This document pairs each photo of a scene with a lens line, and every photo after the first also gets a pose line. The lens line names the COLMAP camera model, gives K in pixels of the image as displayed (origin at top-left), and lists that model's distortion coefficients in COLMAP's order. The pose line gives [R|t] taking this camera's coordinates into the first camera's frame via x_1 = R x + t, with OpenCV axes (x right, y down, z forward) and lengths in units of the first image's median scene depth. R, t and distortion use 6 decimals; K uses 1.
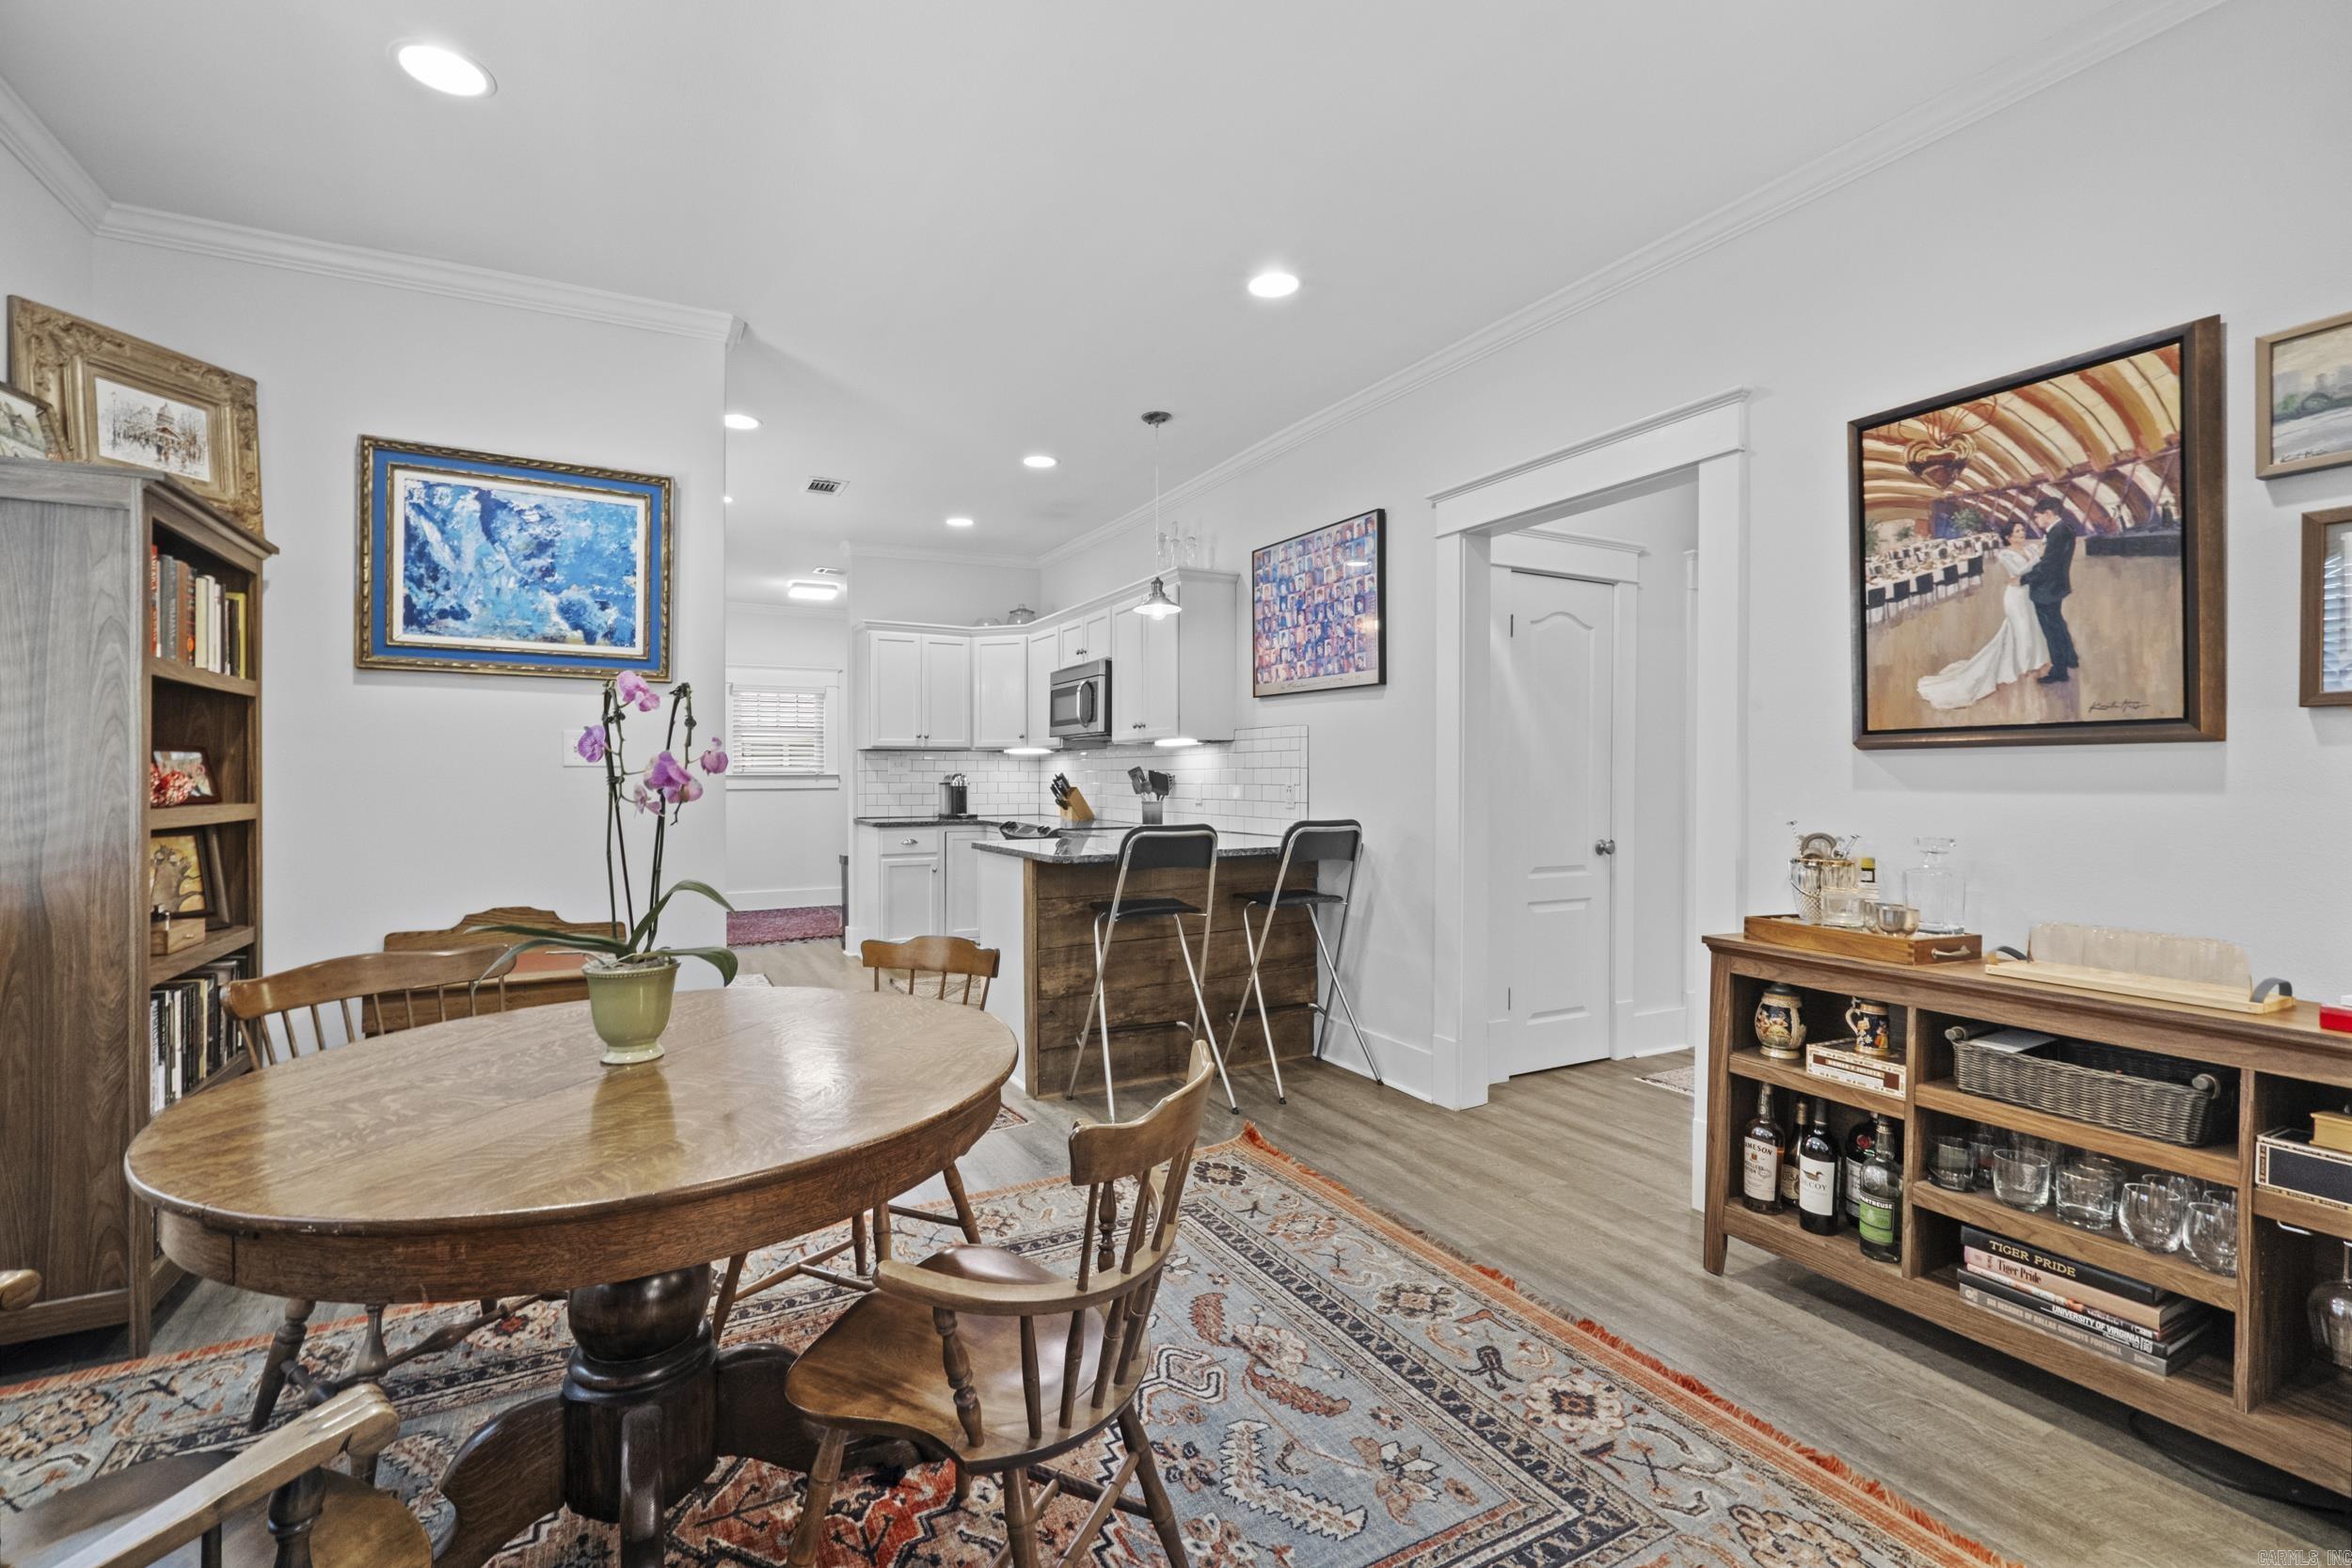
lens RADIAL K [[1018.3, 0, 1166.0], [0, 1018.3, 780.3], [0, 0, 1]] dist [-0.007009, 0.000012]
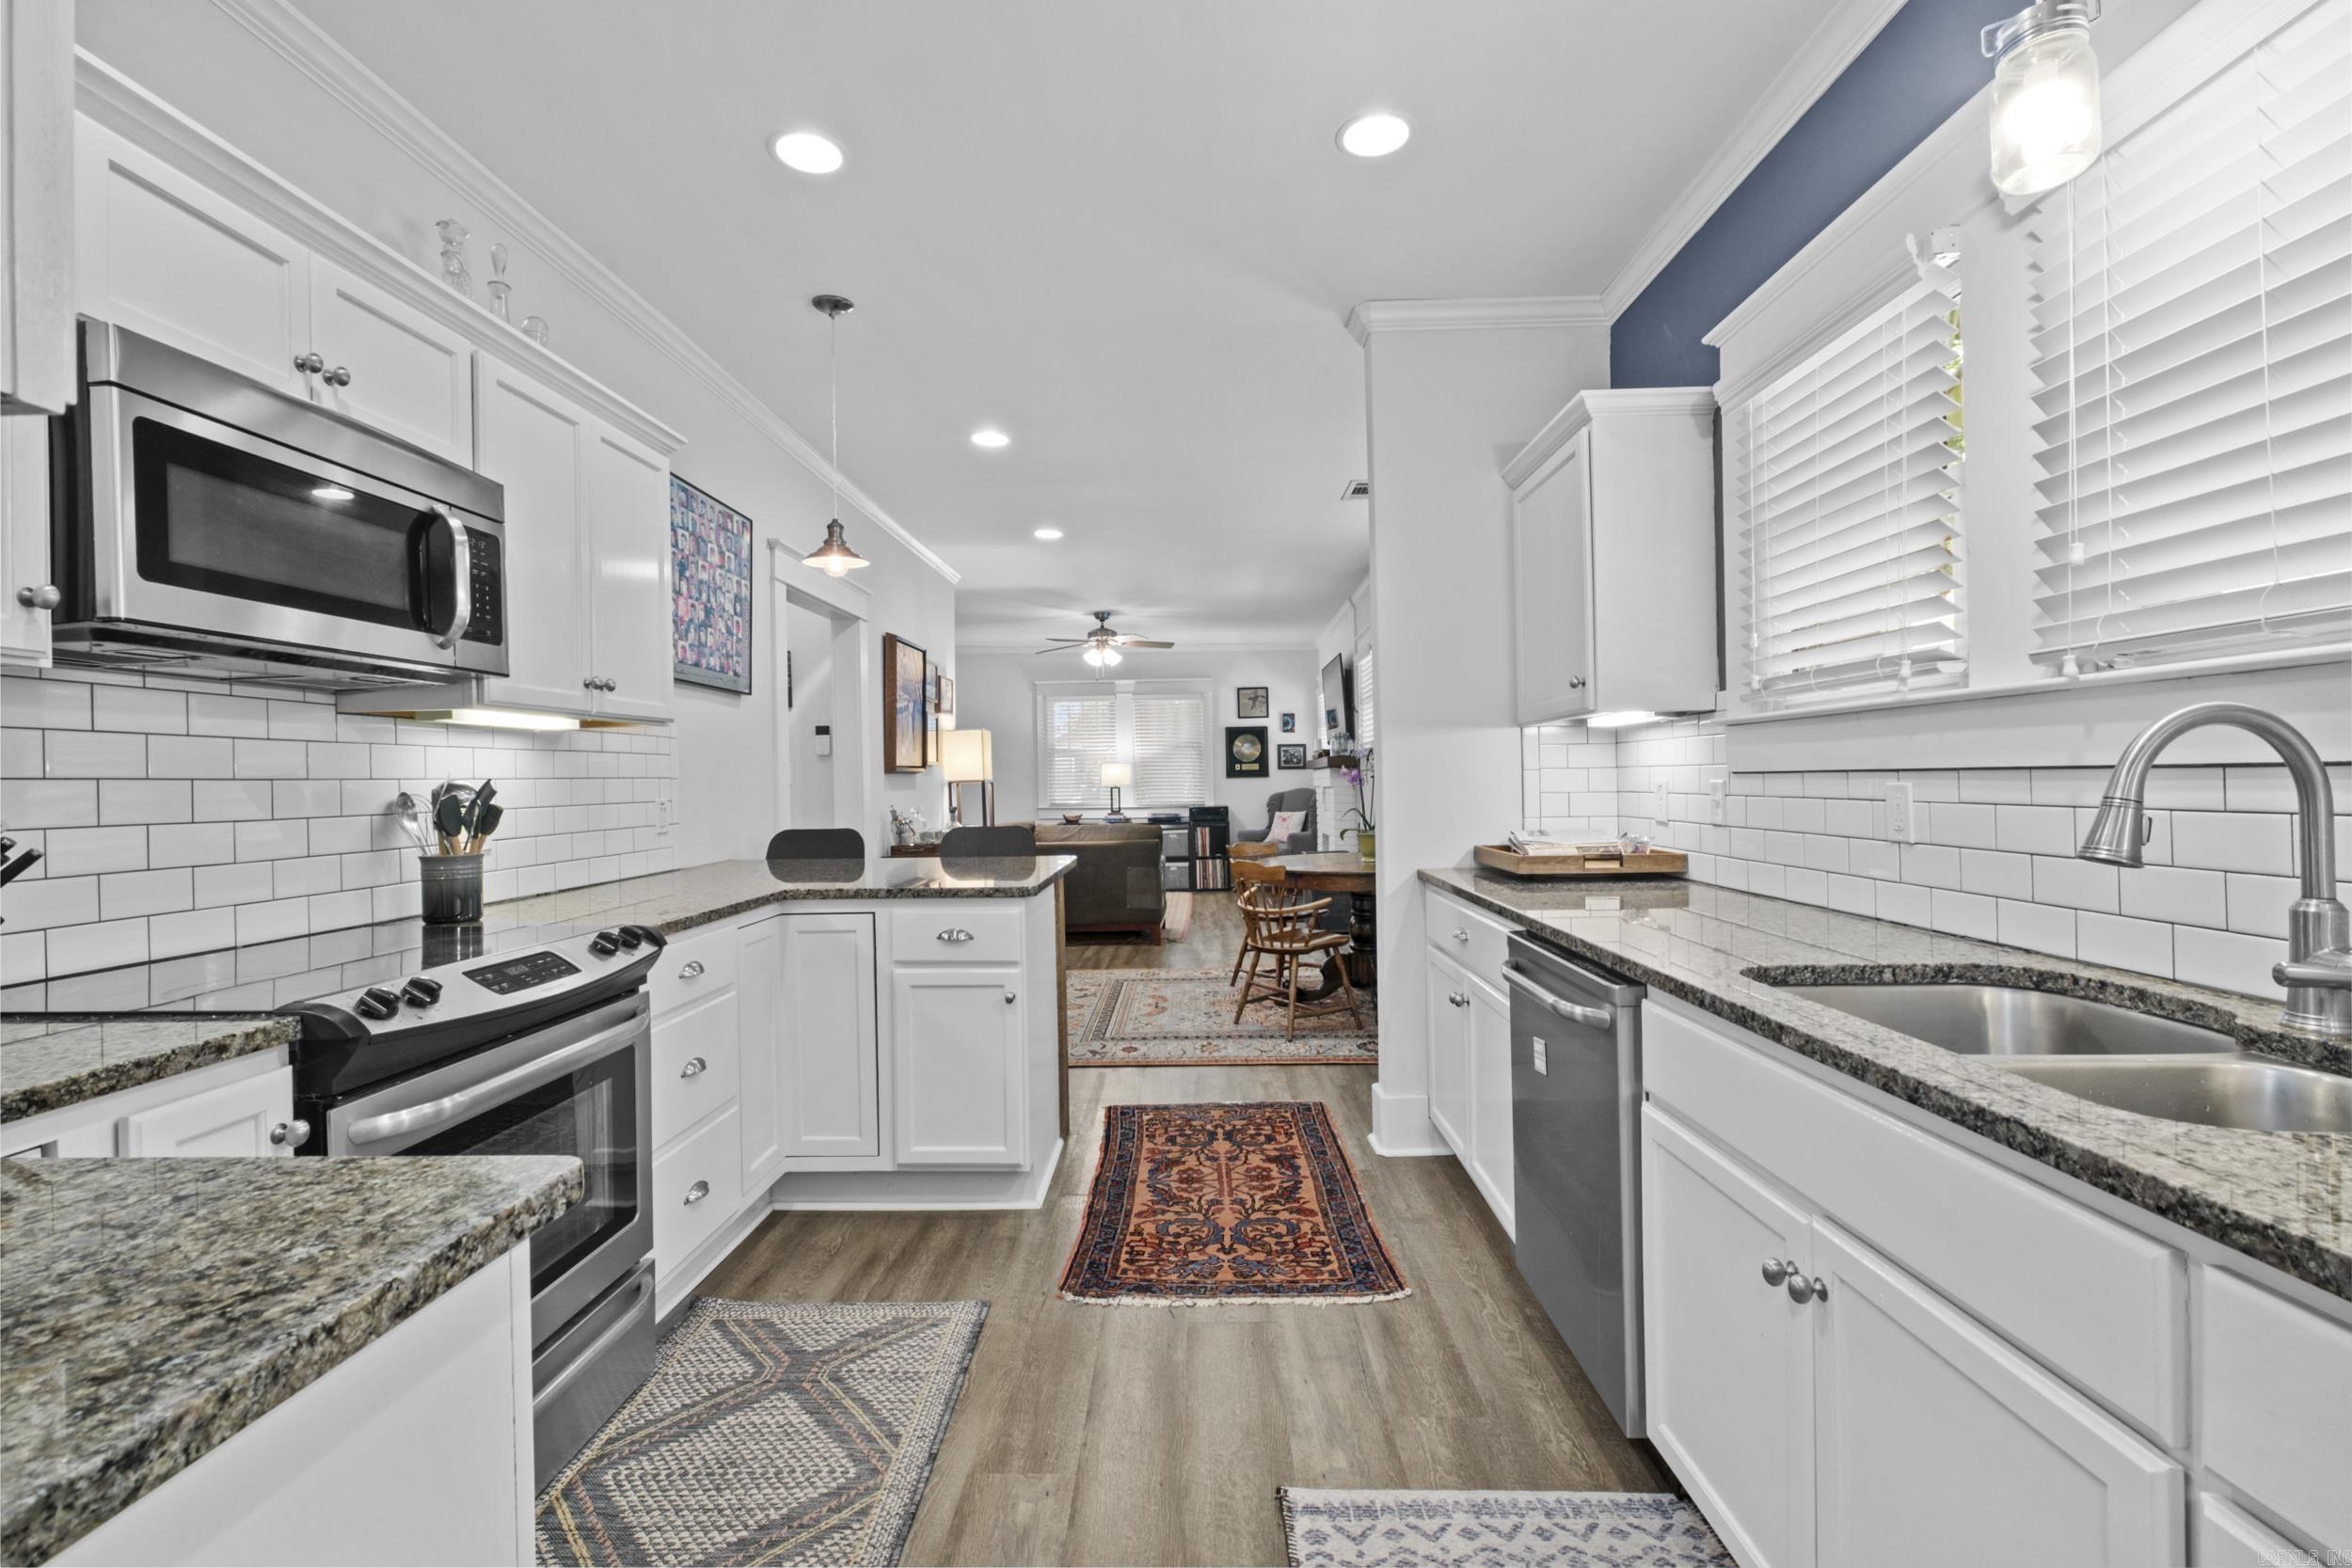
lens RADIAL K [[1018.3, 0, 1166.0], [0, 1018.3, 780.3], [0, 0, 1]] dist [-0.007009, 0.000012]
pose [[-0.865298, 0.016388, 0.500990, -0.800413], [0.021425, 0.999761, 0.004300, -0.008726], [-0.500800, 0.014455, -0.865442, 2.081138]]
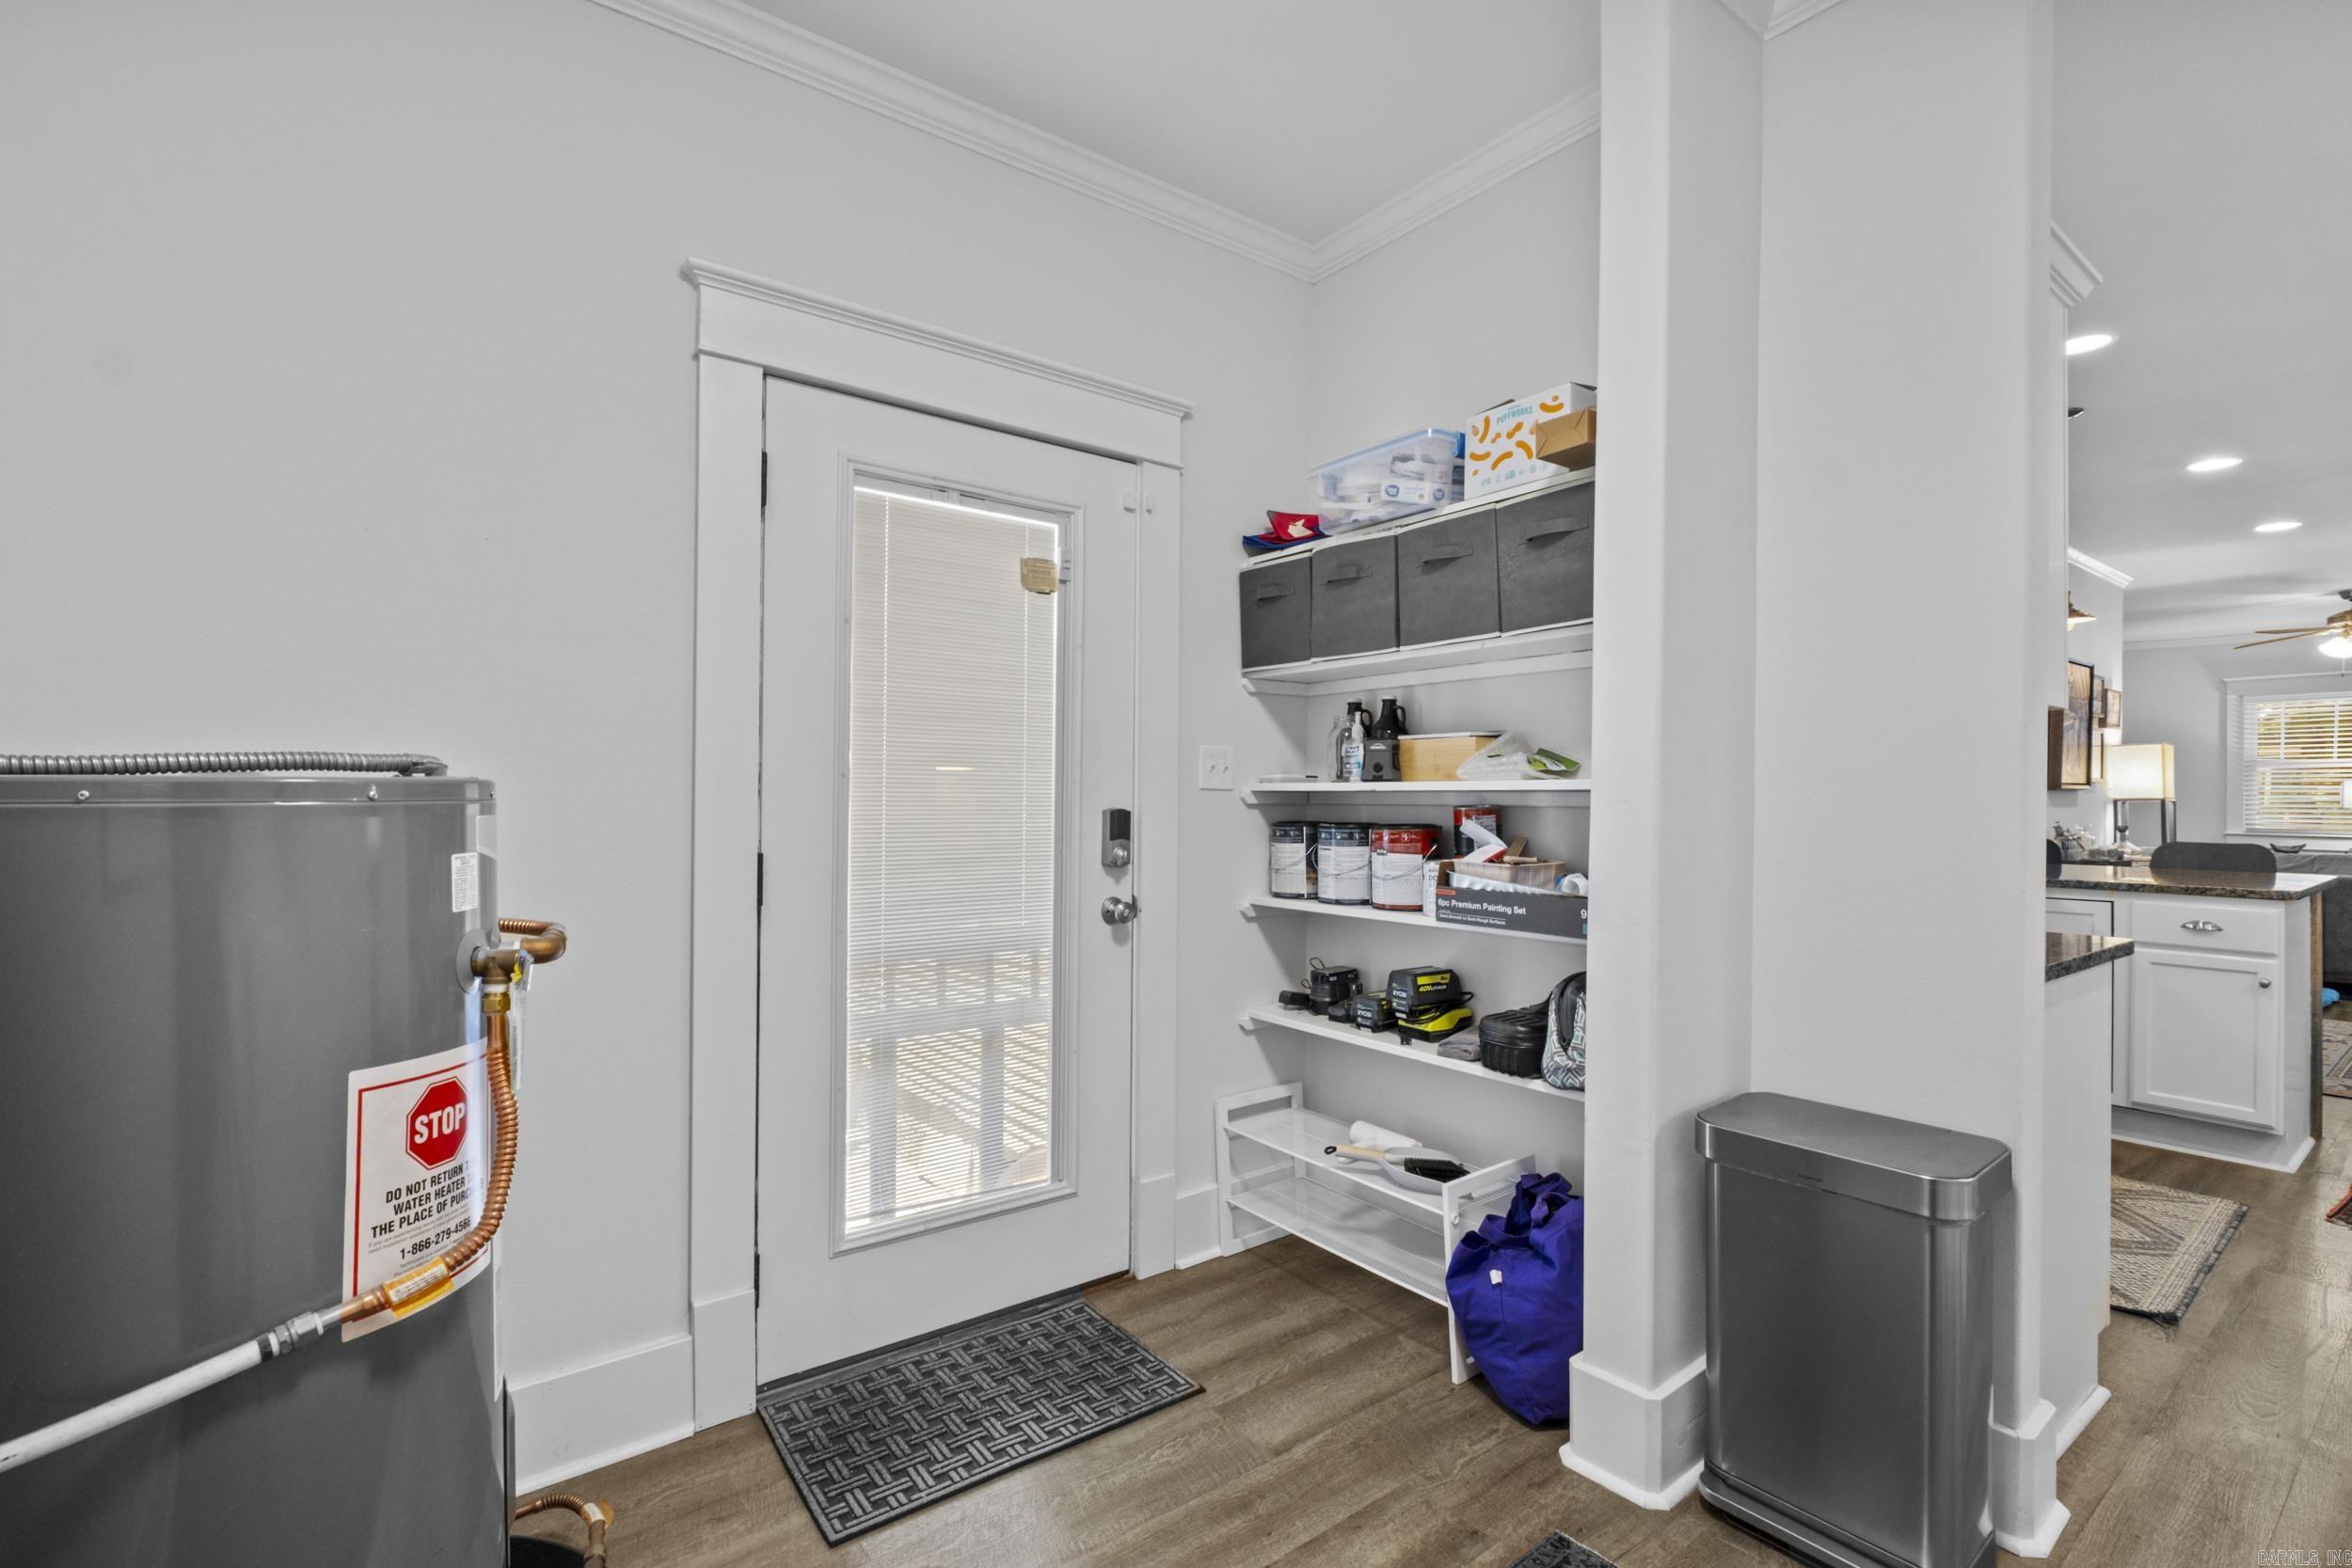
lens RADIAL K [[1056.3, 0, 1162.4], [0, 1056.3, 796.7], [0, 0, 1]] dist [-0.002889, -0.000193]
pose [[-0.149979, 0.002377, 0.988686, -1.133791], [0.001465, 0.999997, -0.002182, -0.010670], [-0.988688, 0.001122, -0.149982, 2.662038]]
